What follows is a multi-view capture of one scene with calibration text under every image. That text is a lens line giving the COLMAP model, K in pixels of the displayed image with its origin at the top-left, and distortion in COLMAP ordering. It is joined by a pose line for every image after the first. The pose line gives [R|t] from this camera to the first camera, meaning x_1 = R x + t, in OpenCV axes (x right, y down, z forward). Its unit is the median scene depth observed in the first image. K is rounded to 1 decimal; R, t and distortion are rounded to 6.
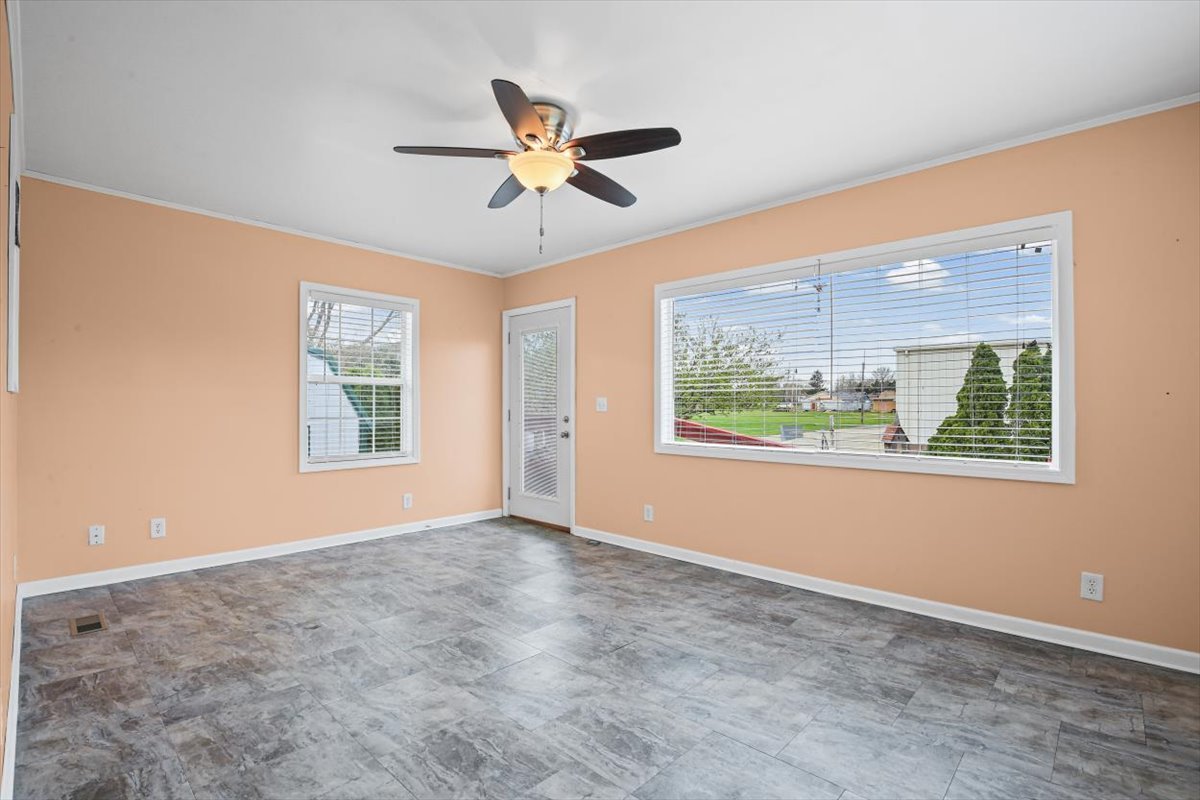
lens RADIAL K [[540.9, 0, 587.0], [0, 540.9, 402.1], [0, 0, 1]] dist [-0.001158, -0.000475]
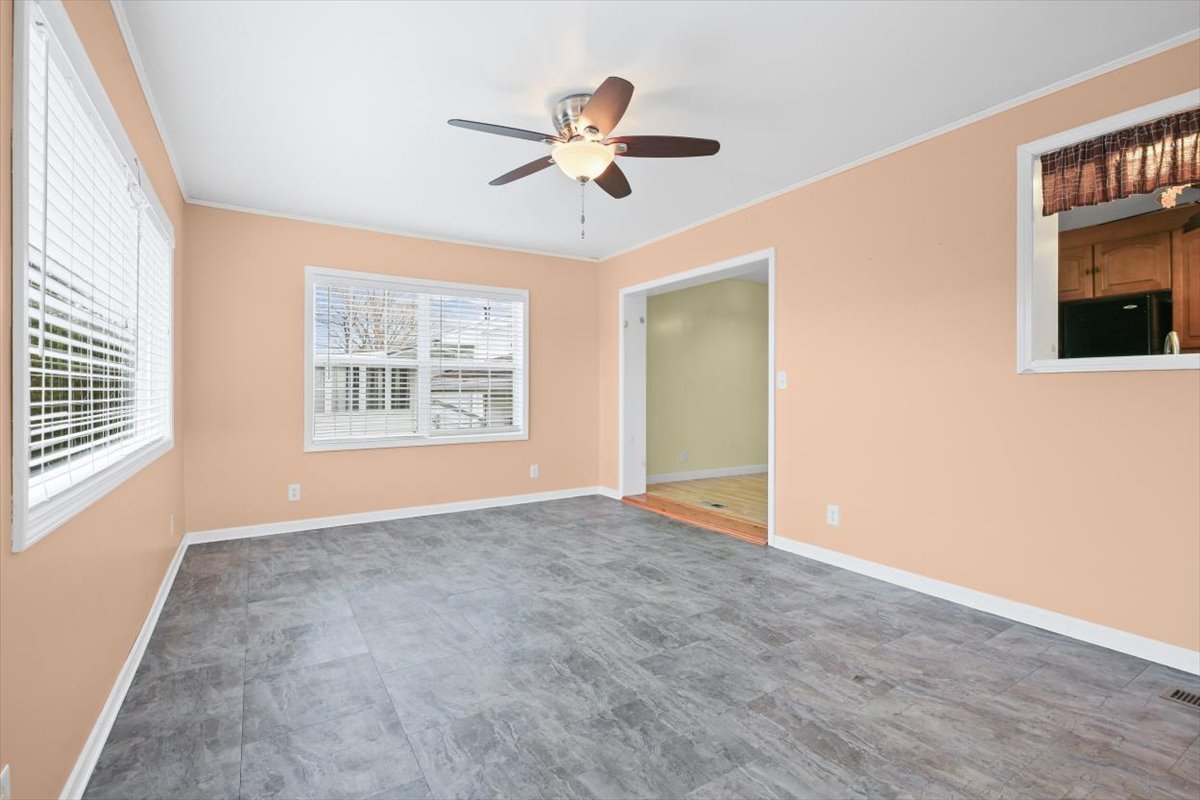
lens RADIAL K [[540.9, 0, 587.0], [0, 540.9, 402.1], [0, 0, 1]] dist [-0.001158, -0.000475]
pose [[-0.964942, -0.005484, 0.262408, -0.355279], [-0.001534, 0.999882, 0.015253, 0.023114], [-0.262461, 0.014316, -0.964837, 1.941560]]
